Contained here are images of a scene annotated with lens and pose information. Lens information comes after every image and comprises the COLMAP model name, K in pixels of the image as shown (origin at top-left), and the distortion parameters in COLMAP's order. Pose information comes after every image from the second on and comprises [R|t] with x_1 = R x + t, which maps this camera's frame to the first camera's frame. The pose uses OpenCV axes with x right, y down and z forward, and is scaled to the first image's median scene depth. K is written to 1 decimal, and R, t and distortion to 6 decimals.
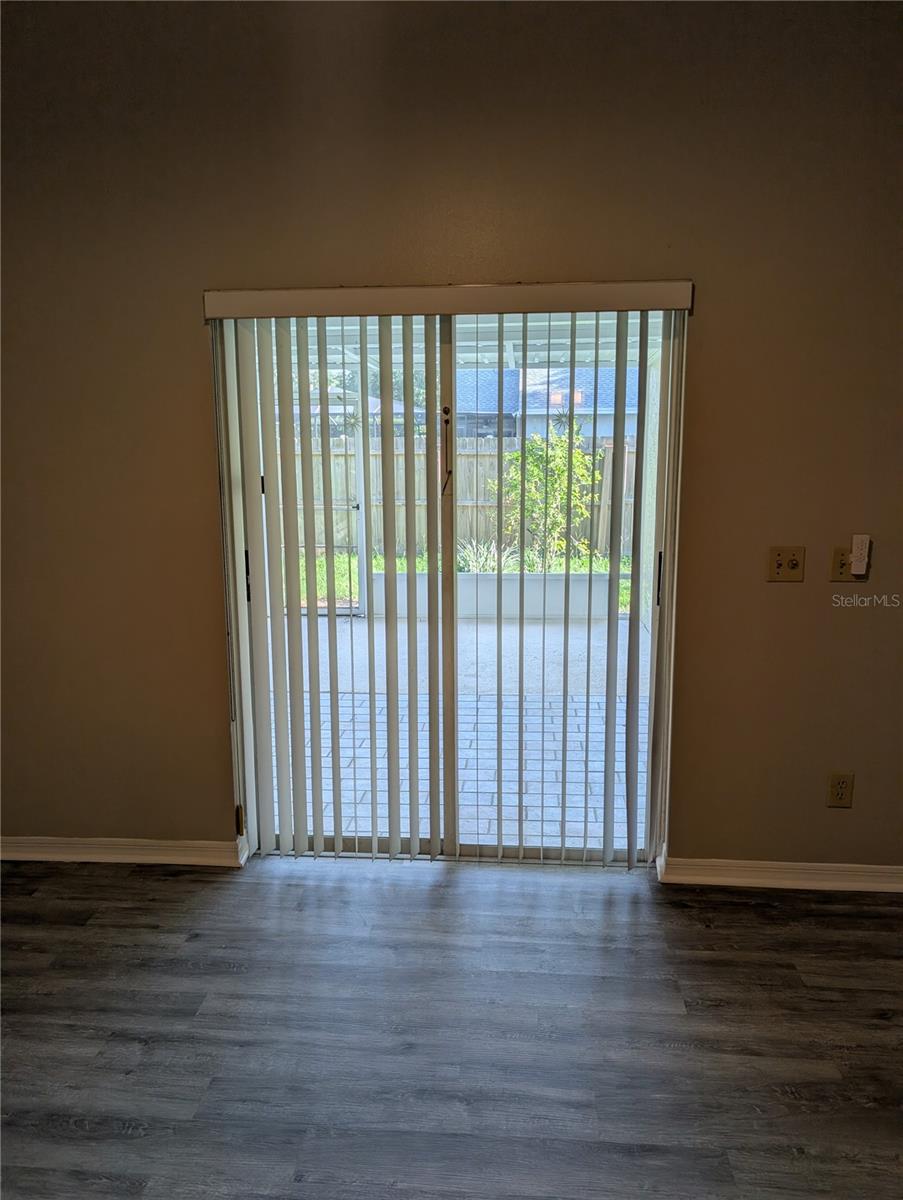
lens RADIAL K [[862.7, 0, 450.8], [0, 862.7, 594.2], [0, 0, 1]] dist [0.018036, -0.009635]
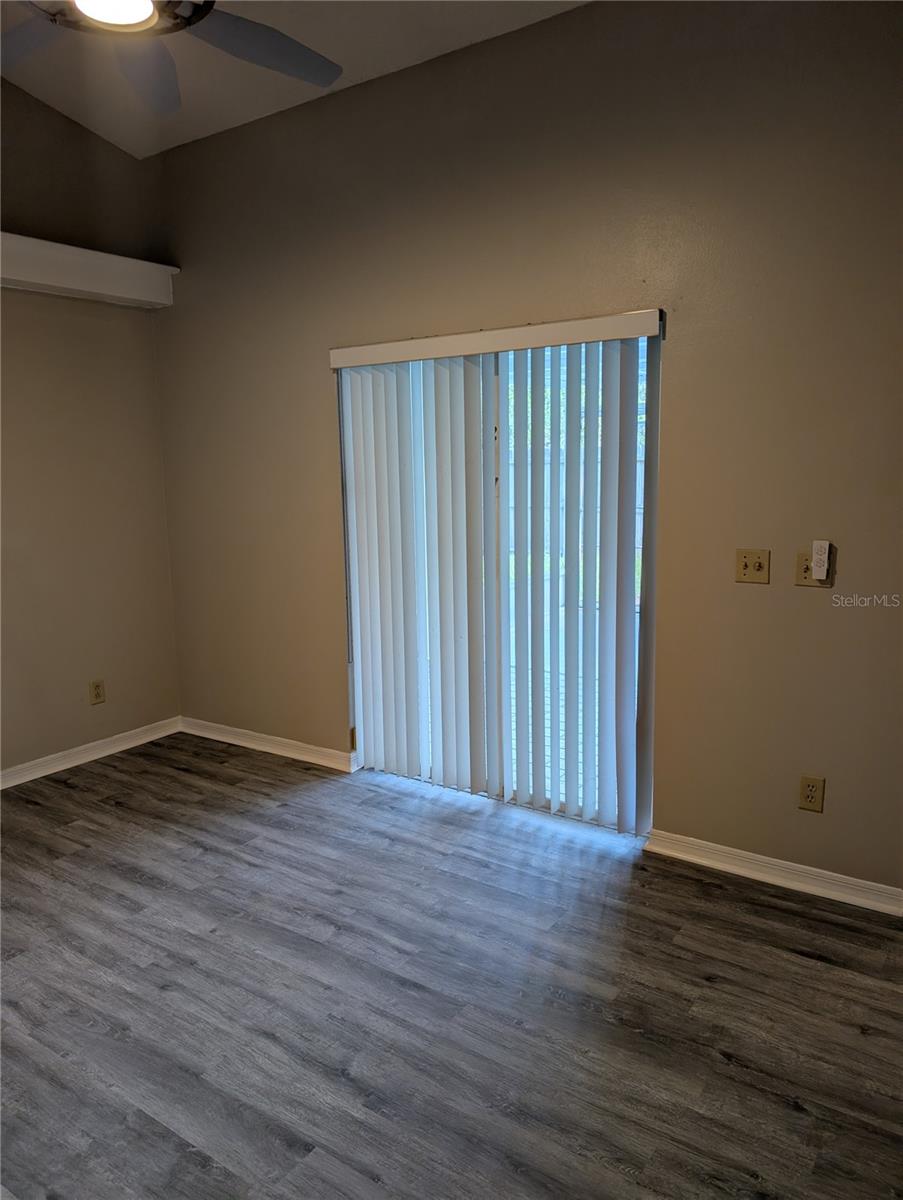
lens RADIAL K [[862.7, 0, 450.8], [0, 862.7, 594.2], [0, 0, 1]] dist [0.018036, -0.009635]
pose [[0.860830, 0.066006, -0.504593, 0.662324], [-0.069066, 0.997532, 0.012661, 0.012460], [0.504184, 0.023952, 0.863264, -0.101450]]
